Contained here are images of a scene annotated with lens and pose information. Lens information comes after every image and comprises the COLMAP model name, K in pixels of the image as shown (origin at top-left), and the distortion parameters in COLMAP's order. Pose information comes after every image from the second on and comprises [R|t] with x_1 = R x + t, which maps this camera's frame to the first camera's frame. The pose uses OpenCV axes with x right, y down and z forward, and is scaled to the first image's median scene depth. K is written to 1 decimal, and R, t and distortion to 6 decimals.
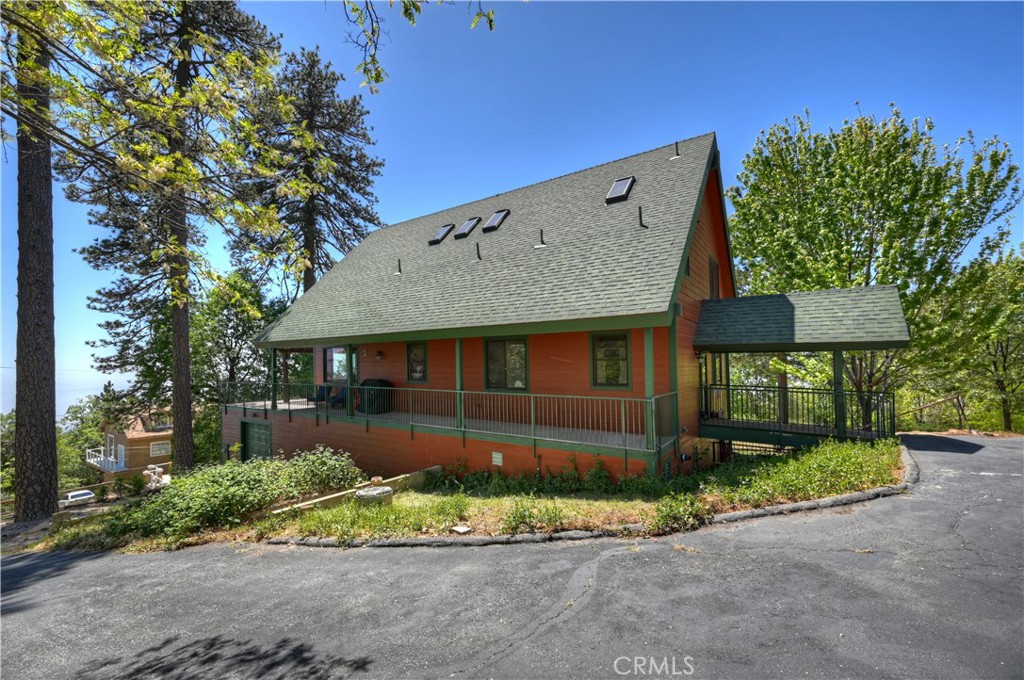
lens RADIAL K [[422.4, 0, 524.0], [0, 422.4, 358.7], [0, 0, 1]] dist [0.001000, -0.000140]
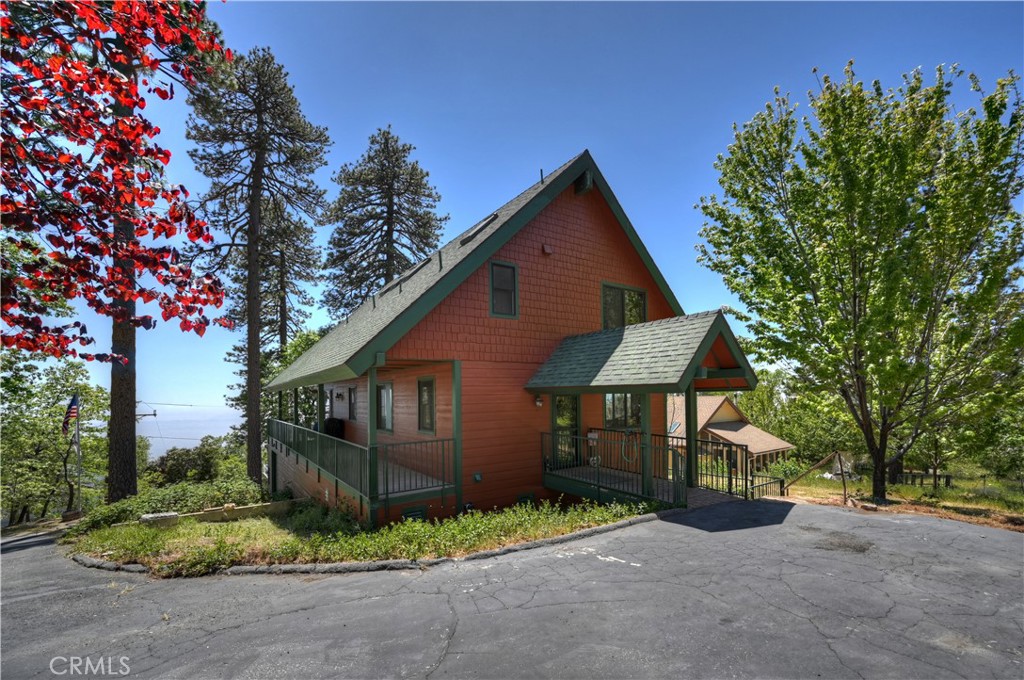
lens RADIAL K [[422.4, 0, 540.8], [0, 422.4, 388.5], [0, 0, 1]] dist [0.001000, -0.000140]
pose [[0.944098, -0.013353, -0.329395, 0.668720], [0.012370, 0.999911, -0.005081, -0.023614], [0.329433, 0.000722, 0.944179, 0.117294]]
